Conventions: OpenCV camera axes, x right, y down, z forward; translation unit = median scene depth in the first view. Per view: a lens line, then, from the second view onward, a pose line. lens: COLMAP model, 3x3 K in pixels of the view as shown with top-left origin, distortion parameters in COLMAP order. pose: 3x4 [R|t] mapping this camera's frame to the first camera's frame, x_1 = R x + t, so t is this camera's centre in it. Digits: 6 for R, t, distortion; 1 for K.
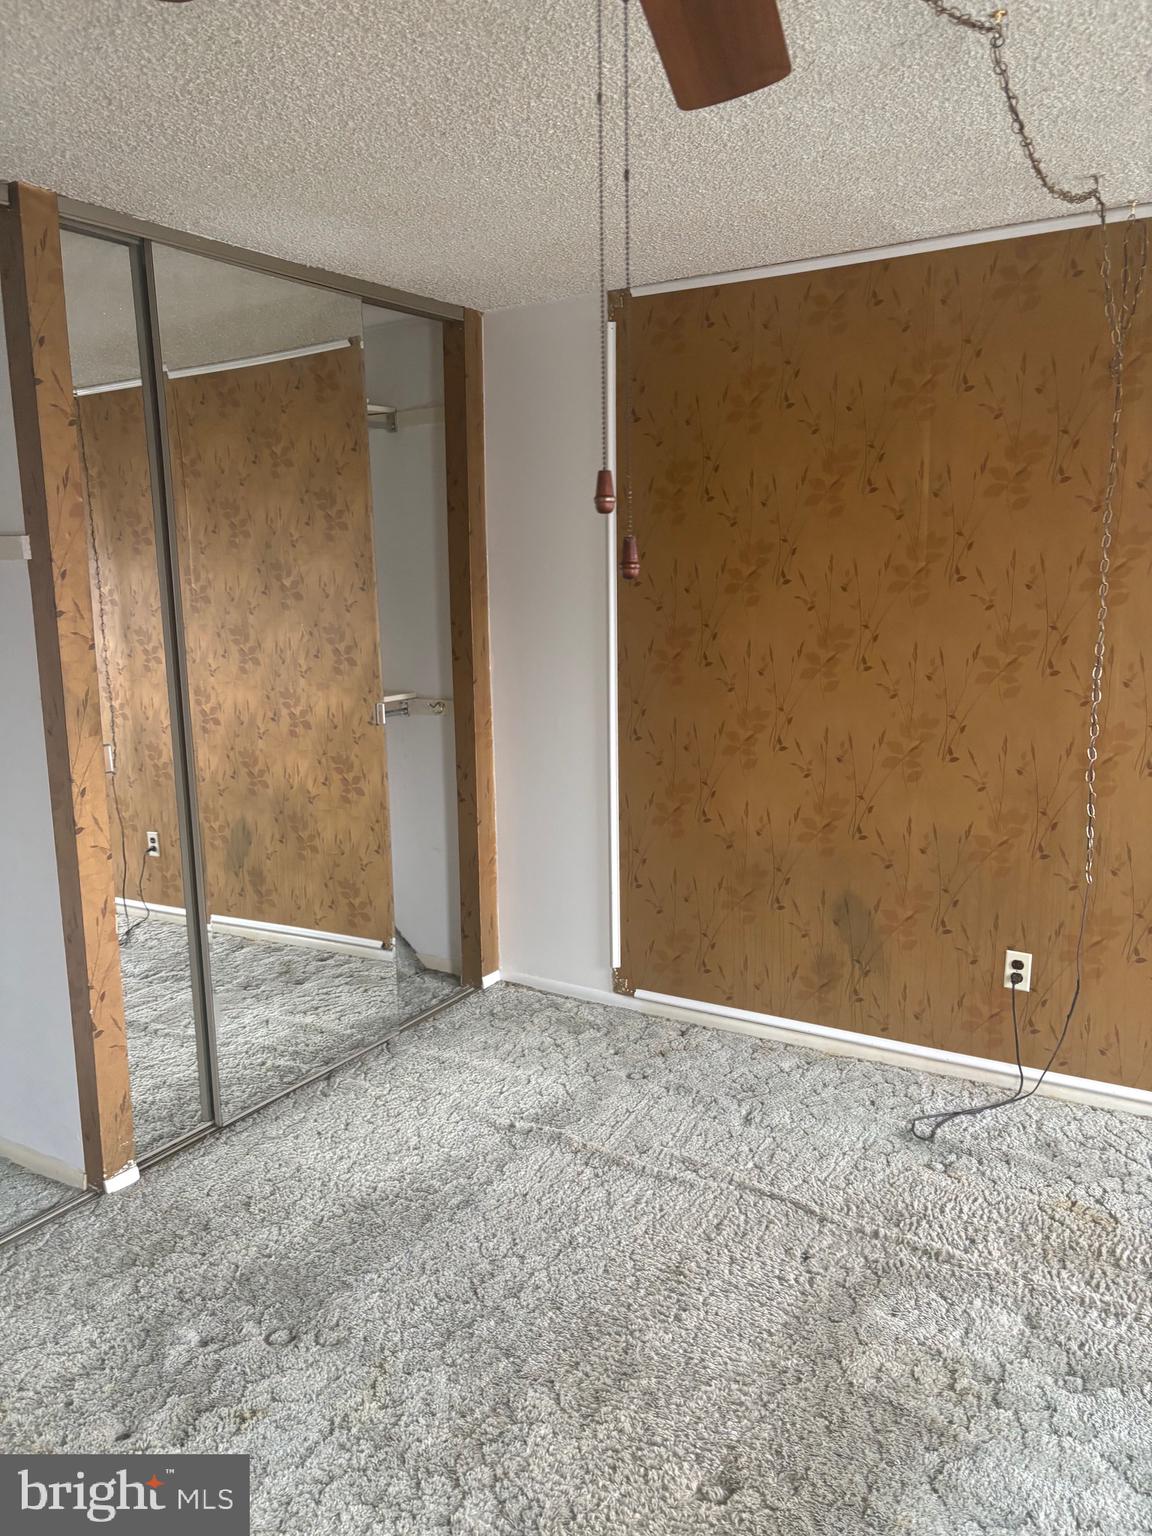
lens RADIAL K [[1156.5, 0, 576.0], [0, 1156.5, 768.0], [0, 0, 1]] dist [0.023459, -0.025769]
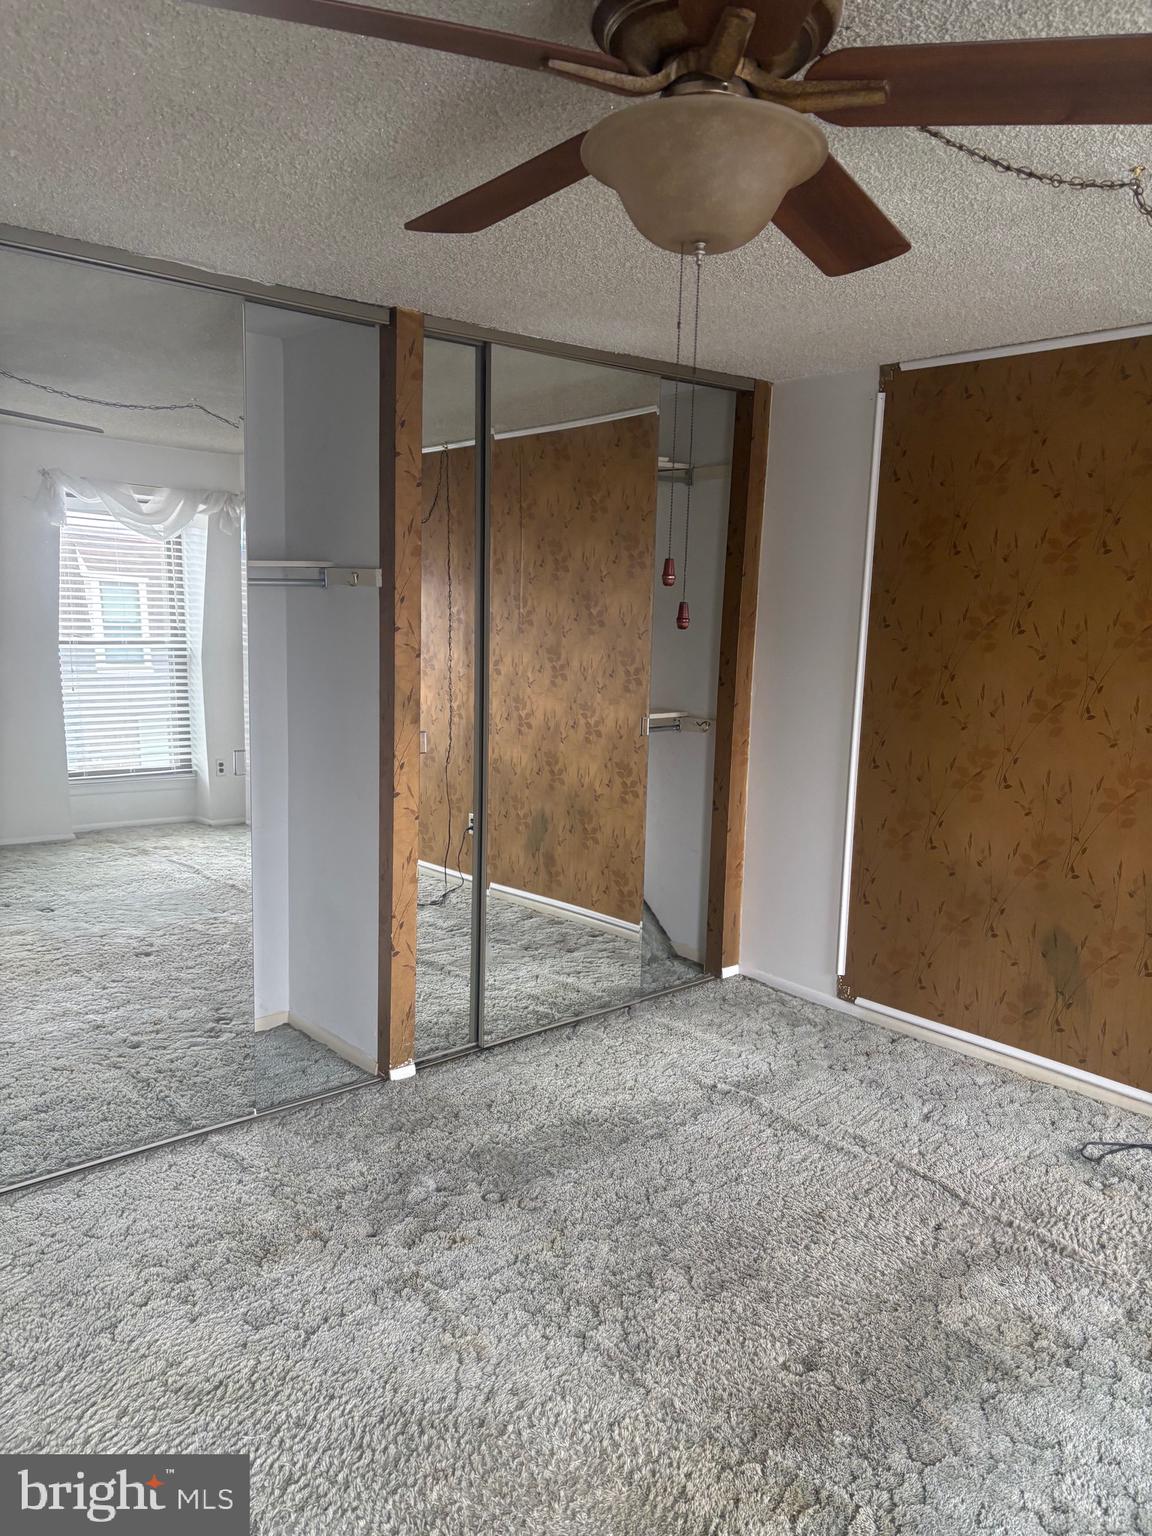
lens RADIAL K [[1162.9, 0, 574.6], [0, 1162.9, 771.5], [0, 0, 1]] dist [0.045632, -0.047082]
pose [[0.952060, 0.087101, -0.293249, 0.125319], [-0.093557, 0.995582, -0.008031, 0.016784], [0.291254, 0.035081, 0.956002, -0.168523]]
